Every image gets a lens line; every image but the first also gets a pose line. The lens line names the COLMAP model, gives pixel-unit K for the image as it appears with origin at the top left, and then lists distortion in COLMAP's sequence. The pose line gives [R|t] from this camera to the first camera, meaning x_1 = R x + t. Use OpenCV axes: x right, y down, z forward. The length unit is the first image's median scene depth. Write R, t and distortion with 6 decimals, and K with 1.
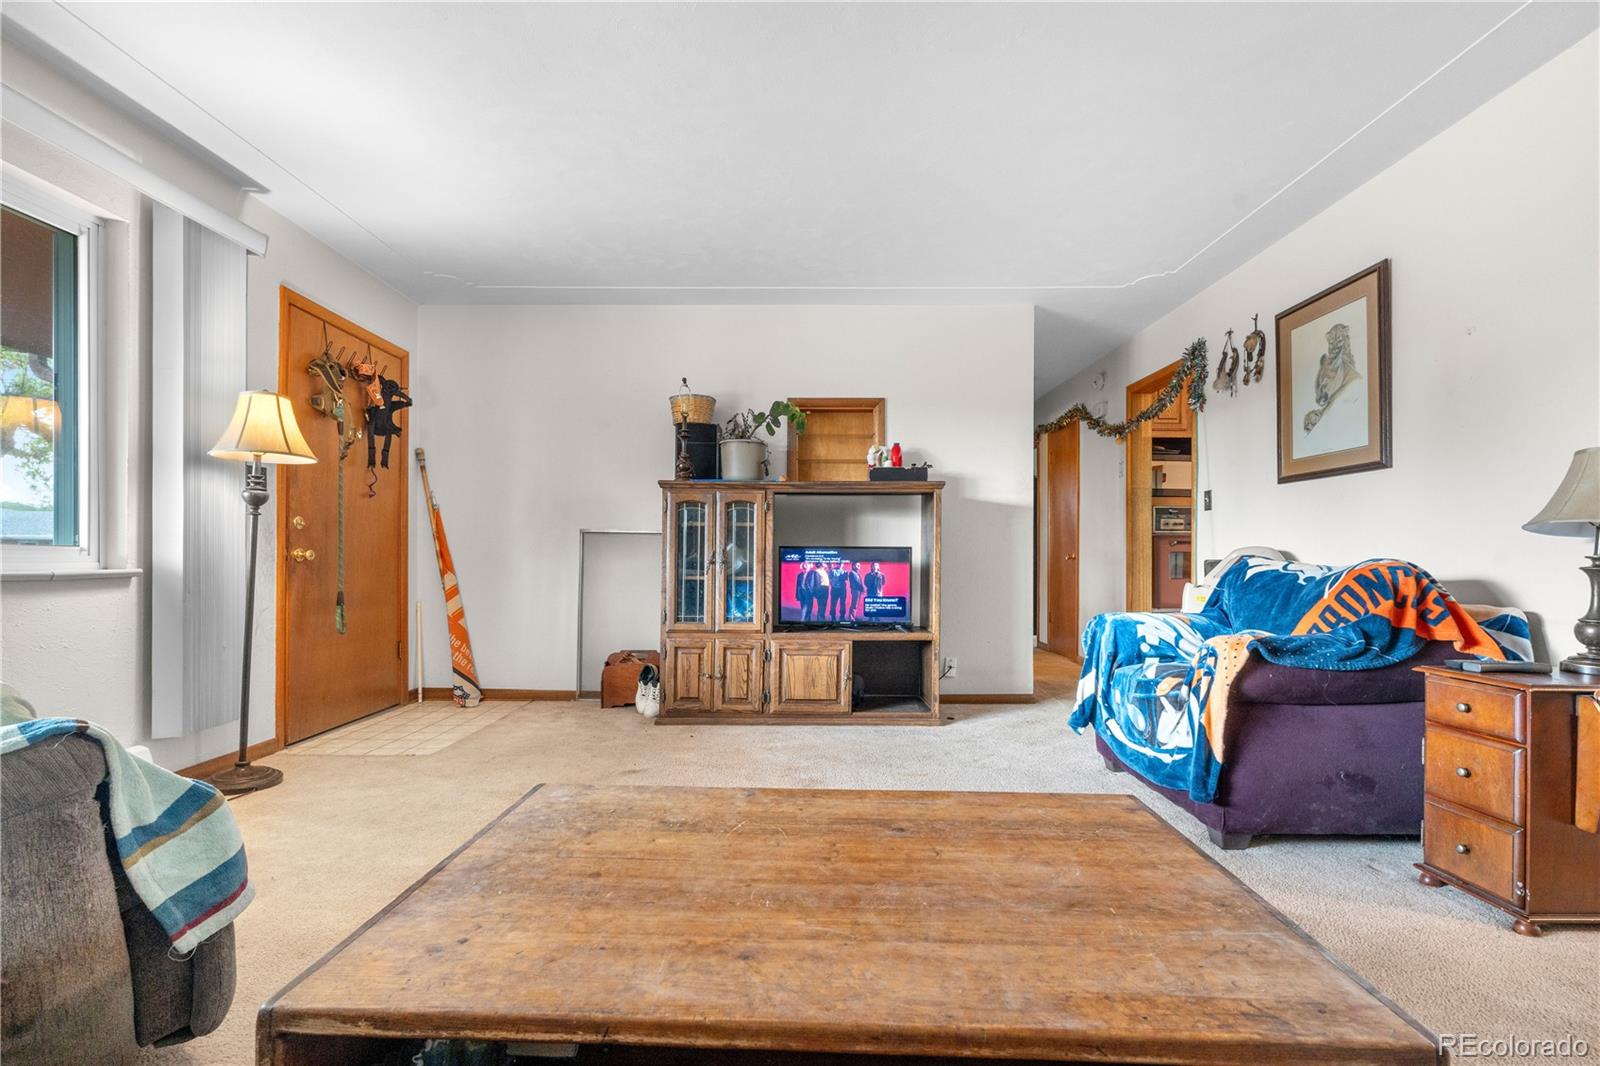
lens RADIAL K [[710.1, 0, 798.9], [0, 710.1, 555.5], [0, 0, 1]] dist [0.000573, 0.000342]
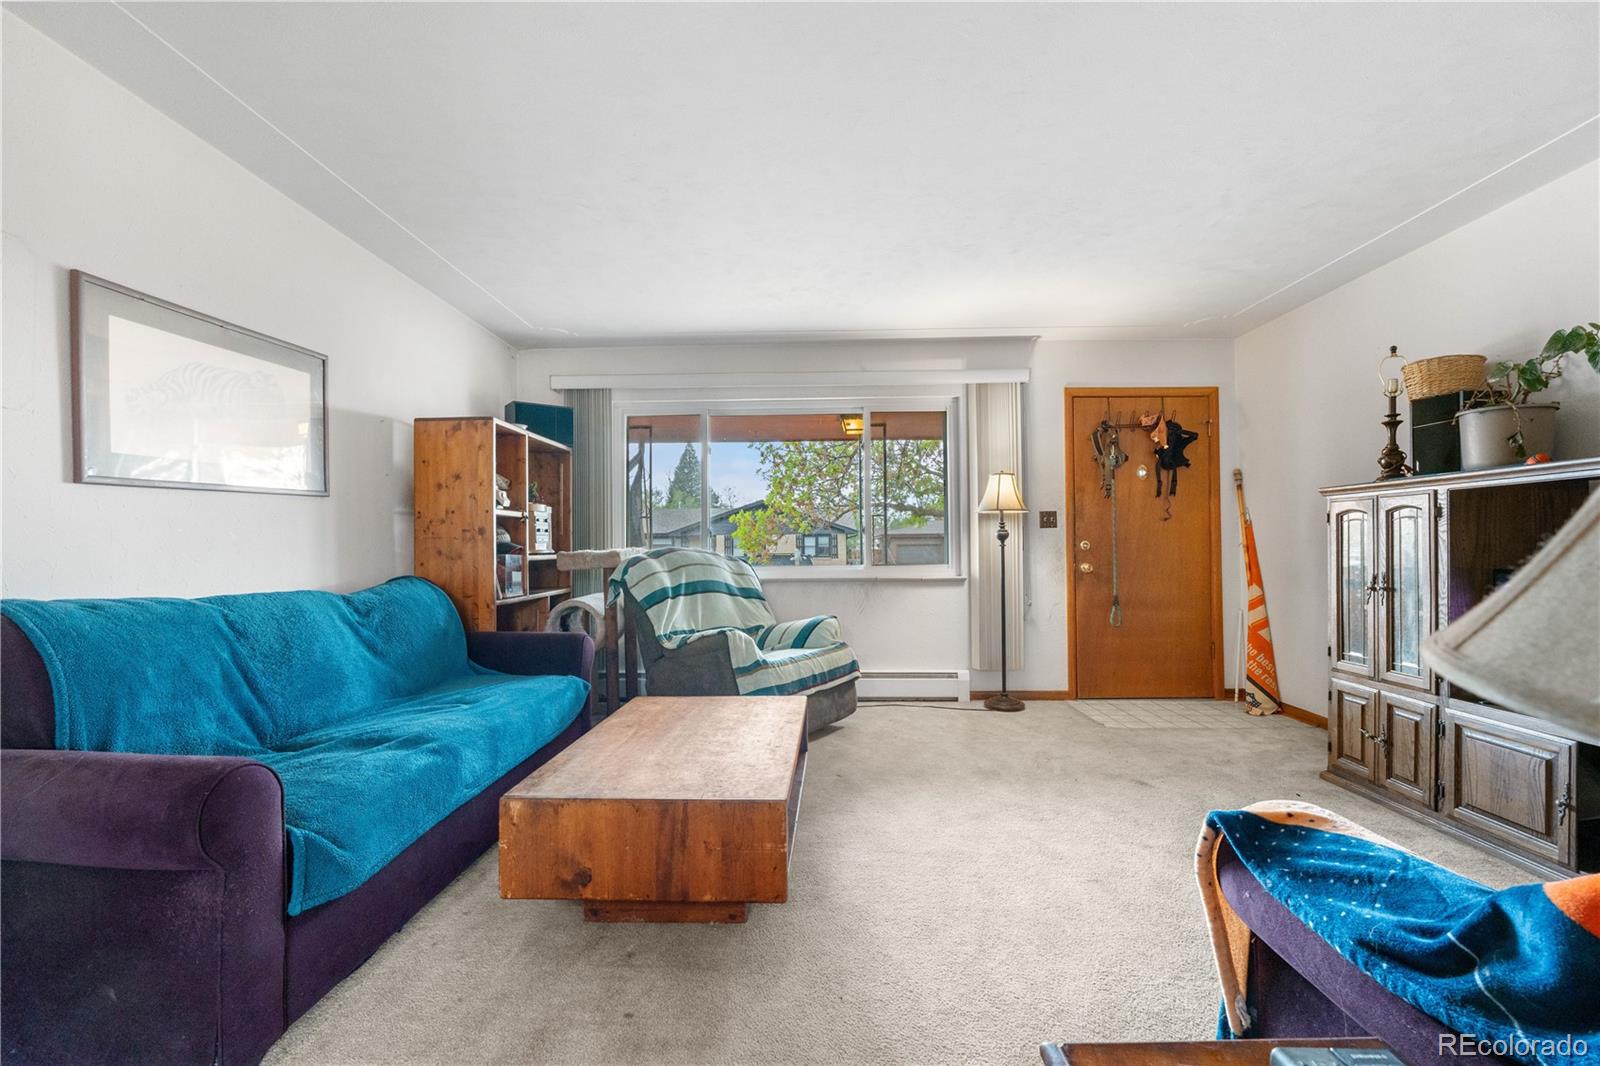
lens RADIAL K [[695.9, 0, 800.4], [0, 695.9, 533.7], [0, 0, 1]] dist [-0.001543, -0.000266]
pose [[-0.008221, -0.025900, -0.999631, 0.698794], [0.007191, 0.999637, -0.025959, -0.037214], [0.999940, -0.007402, -0.008032, 0.430252]]
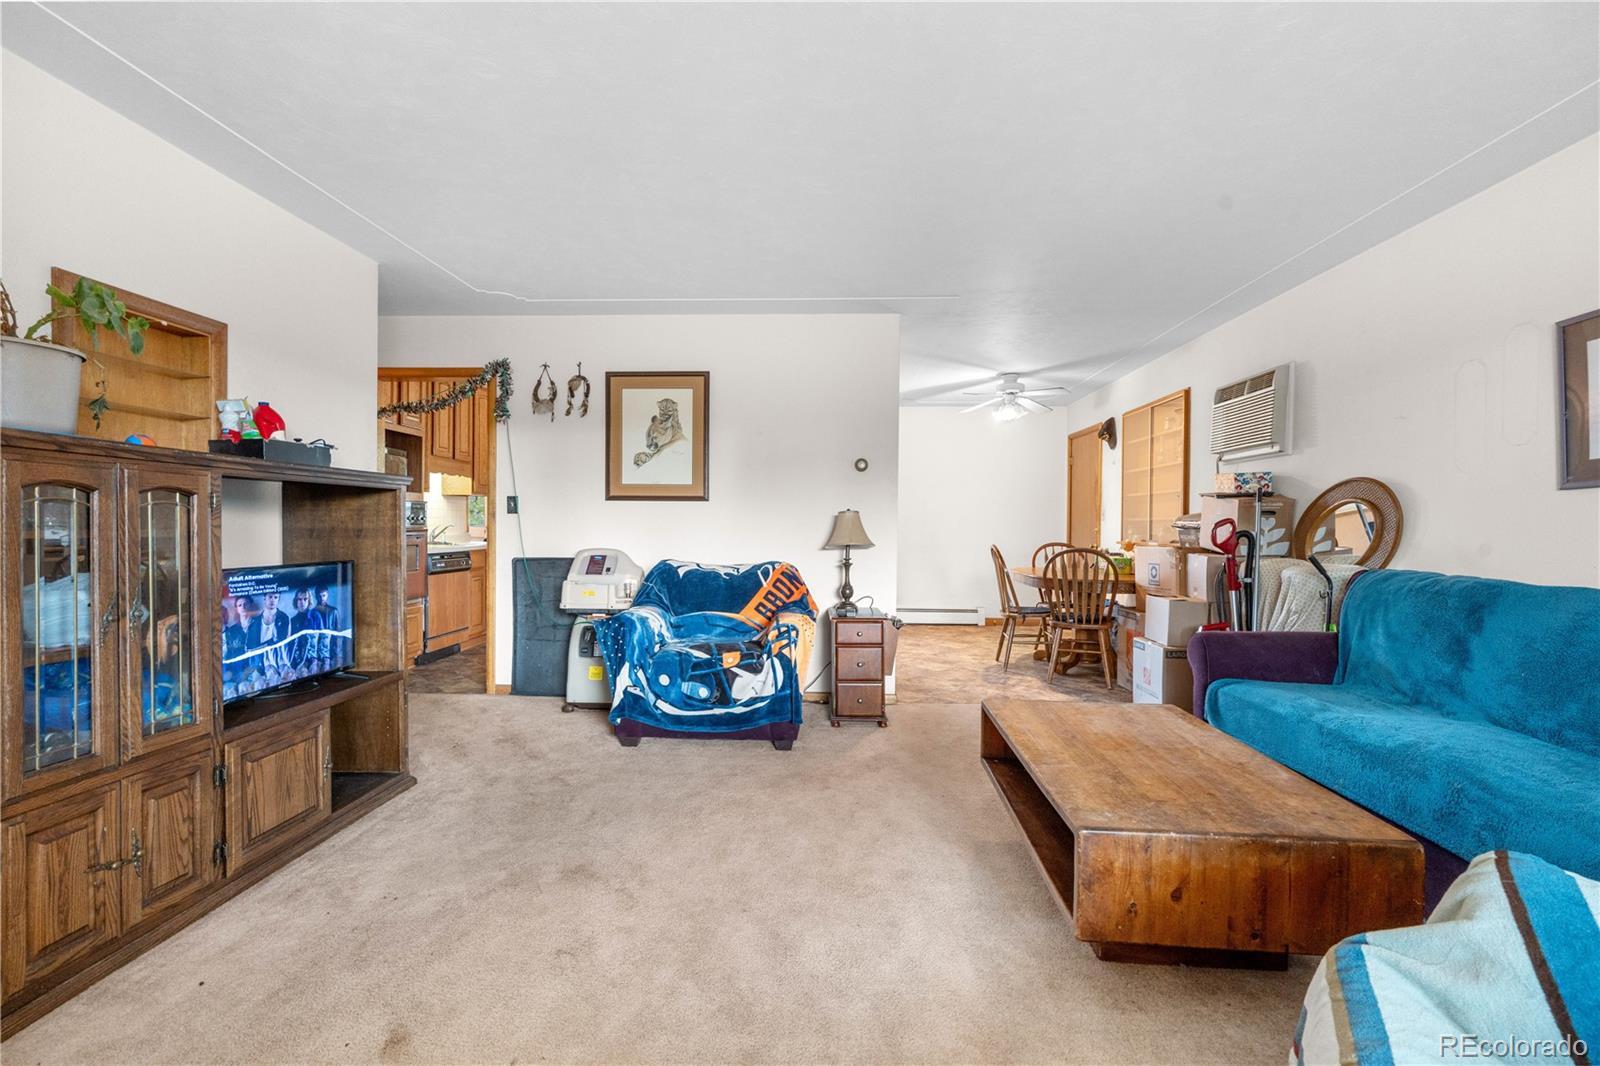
lens RADIAL K [[702.2, 0, 798.1], [0, 702.2, 540.0], [0, 0, 1]] dist [-0.001859, -0.000068]
pose [[0.038794, -0.023890, 0.998962, -0.616740], [-0.006625, 0.999686, 0.024165, -0.061328], [-0.999225, -0.007555, 0.038623, 0.595347]]
